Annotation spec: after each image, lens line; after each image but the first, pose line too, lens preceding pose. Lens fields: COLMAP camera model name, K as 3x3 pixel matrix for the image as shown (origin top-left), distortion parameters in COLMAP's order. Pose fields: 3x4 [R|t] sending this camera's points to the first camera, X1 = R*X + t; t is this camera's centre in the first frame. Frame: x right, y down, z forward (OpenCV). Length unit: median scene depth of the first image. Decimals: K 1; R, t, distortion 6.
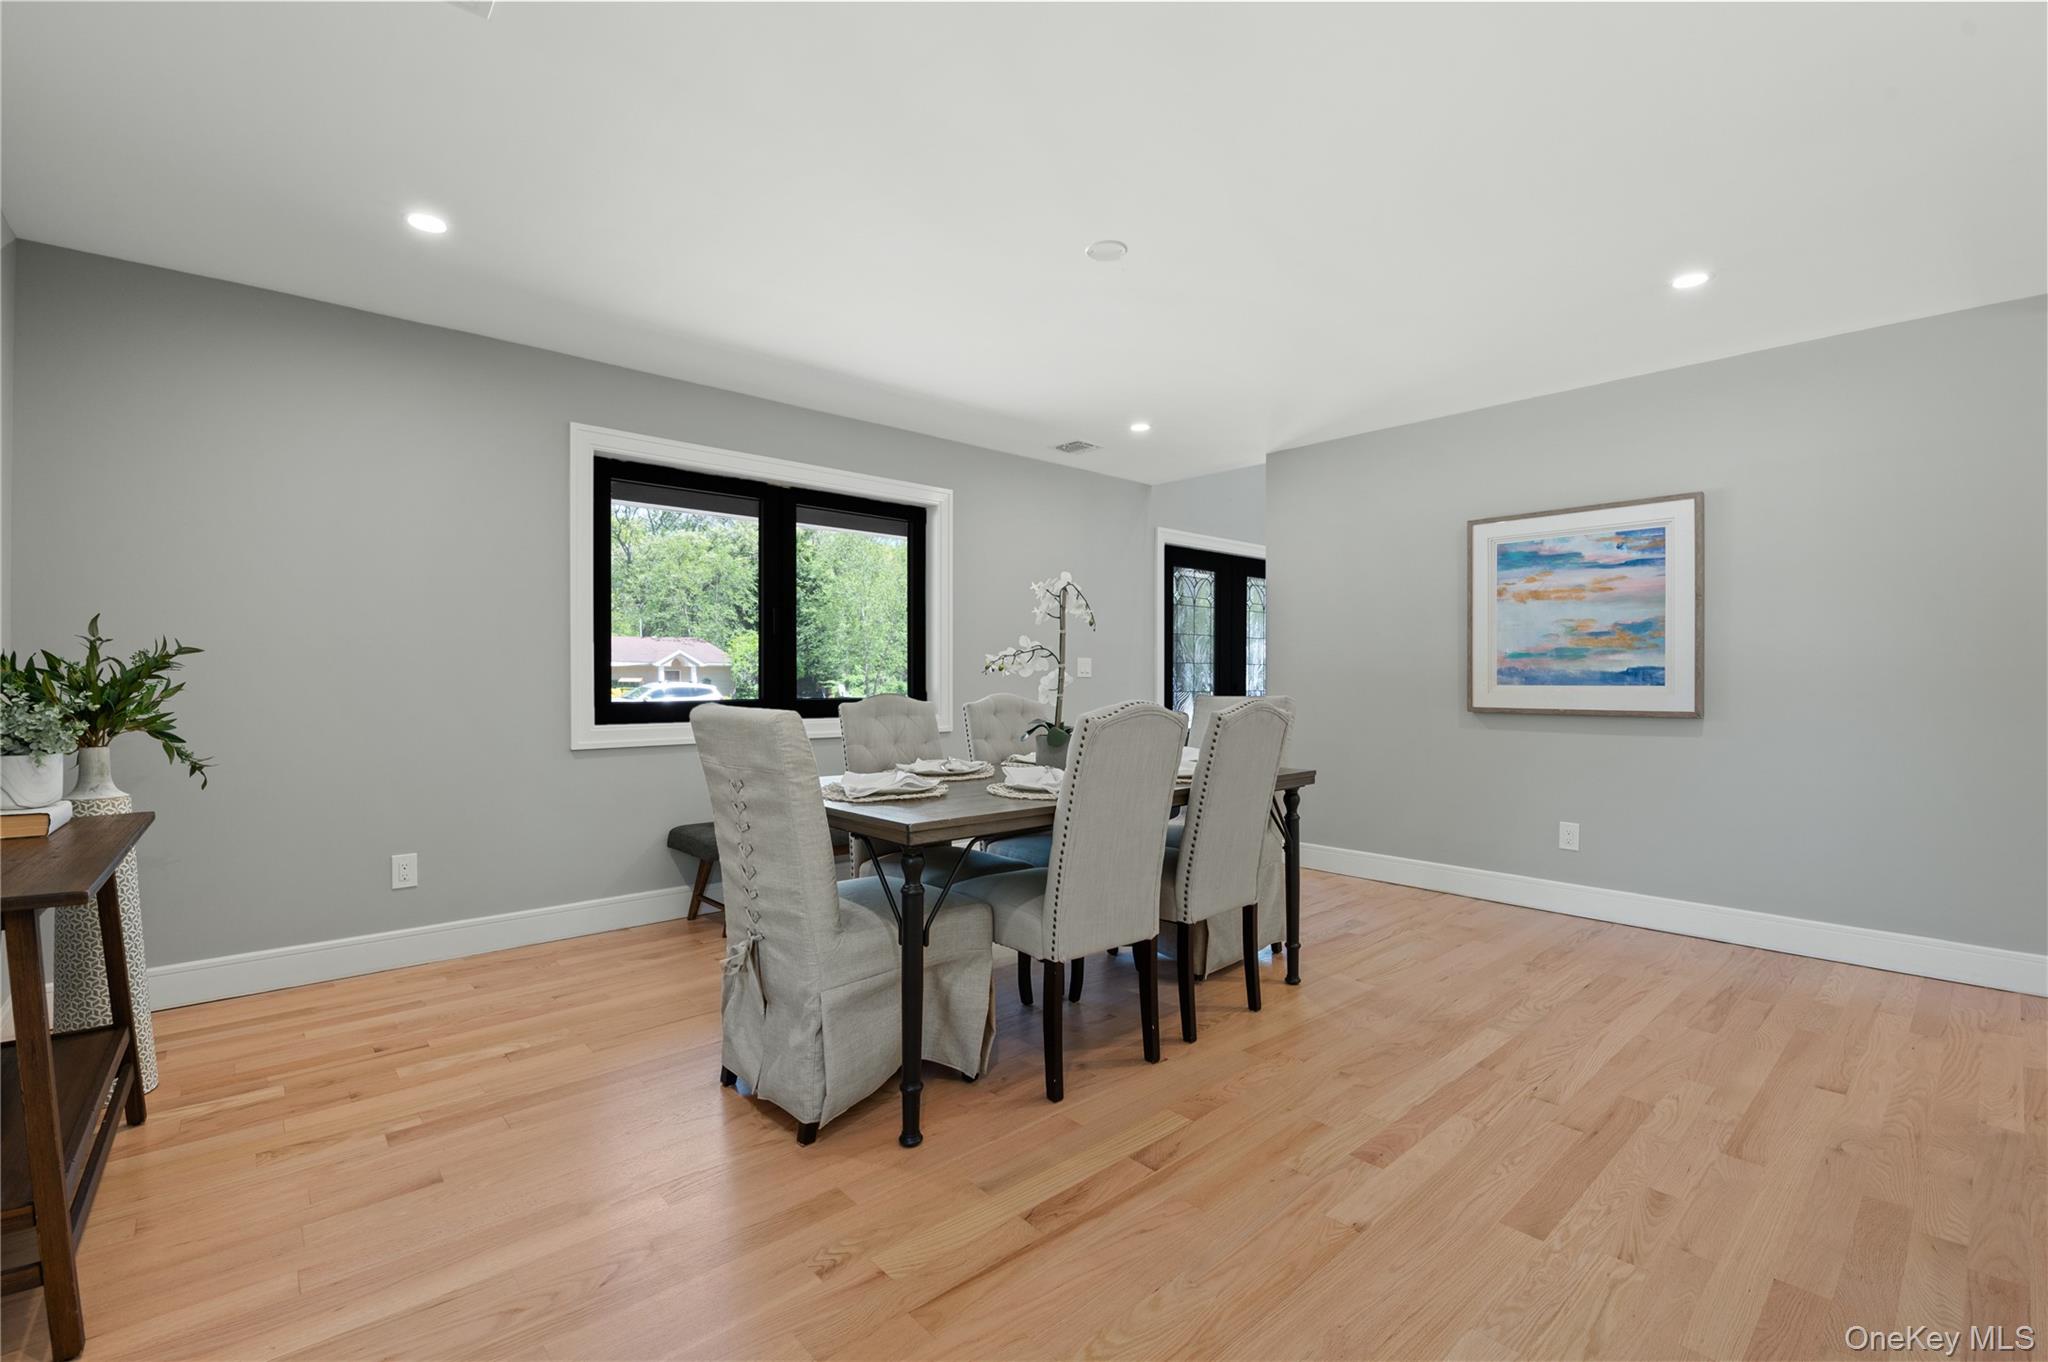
lens RADIAL K [[887.4, 0, 1032.4], [0, 887.4, 689.9], [0, 0, 1]] dist [-0.007811, -0.001949]
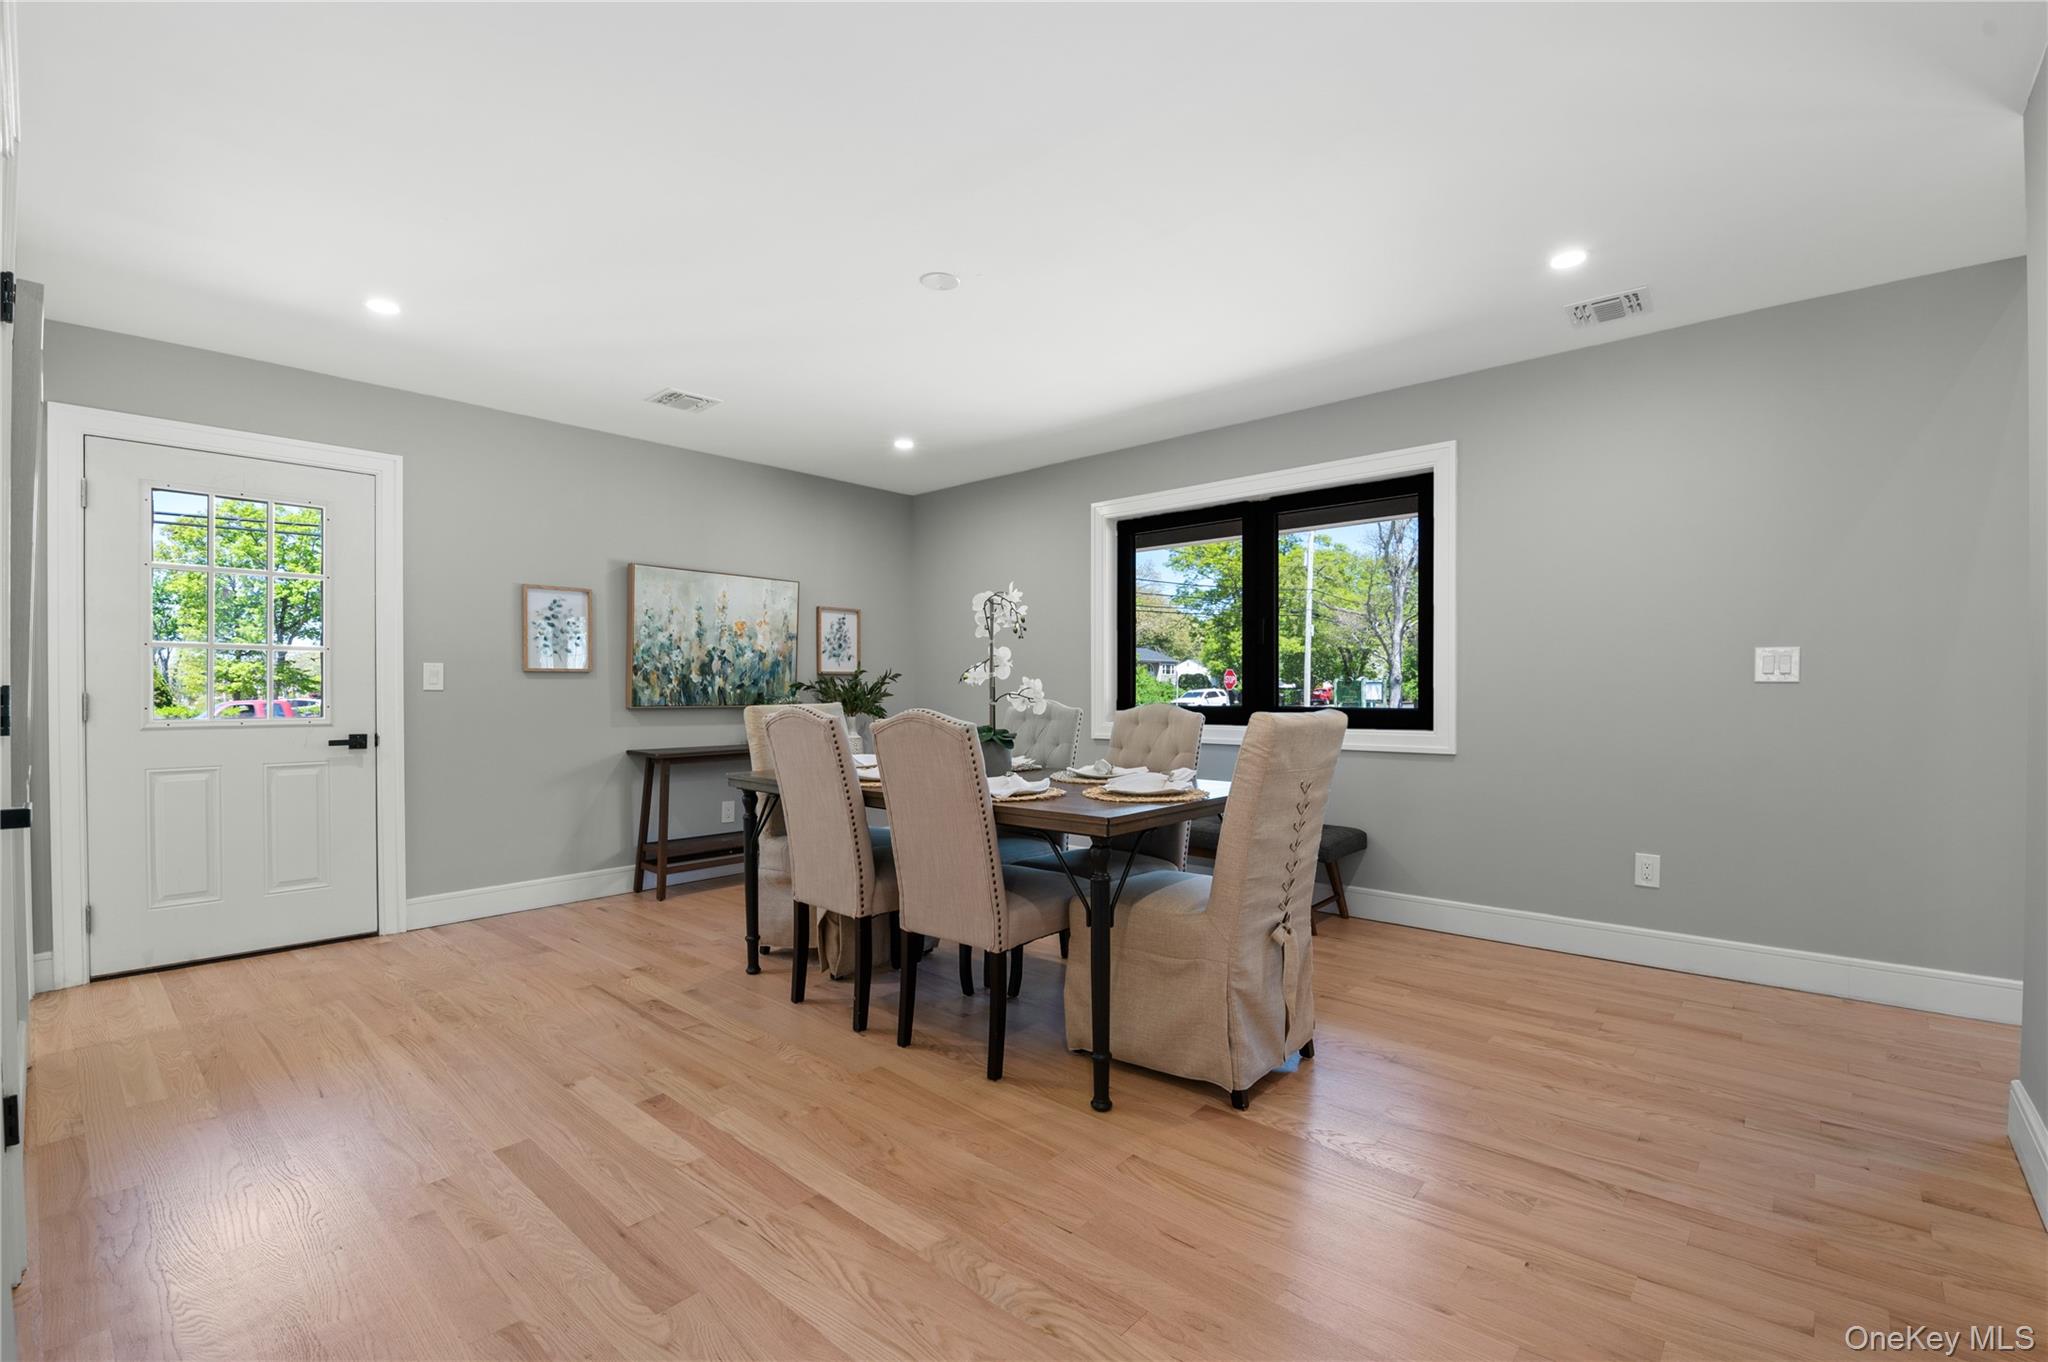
lens RADIAL K [[887.4, 0, 1037.3], [0, 887.4, 709.8], [0, 0, 1]] dist [-0.007811, -0.001949]
pose [[0.116088, 0.025660, -0.992907, 0.898282], [-0.004166, 0.999670, 0.025348, -0.013131], [0.993230, 0.001194, 0.116157, 0.771067]]
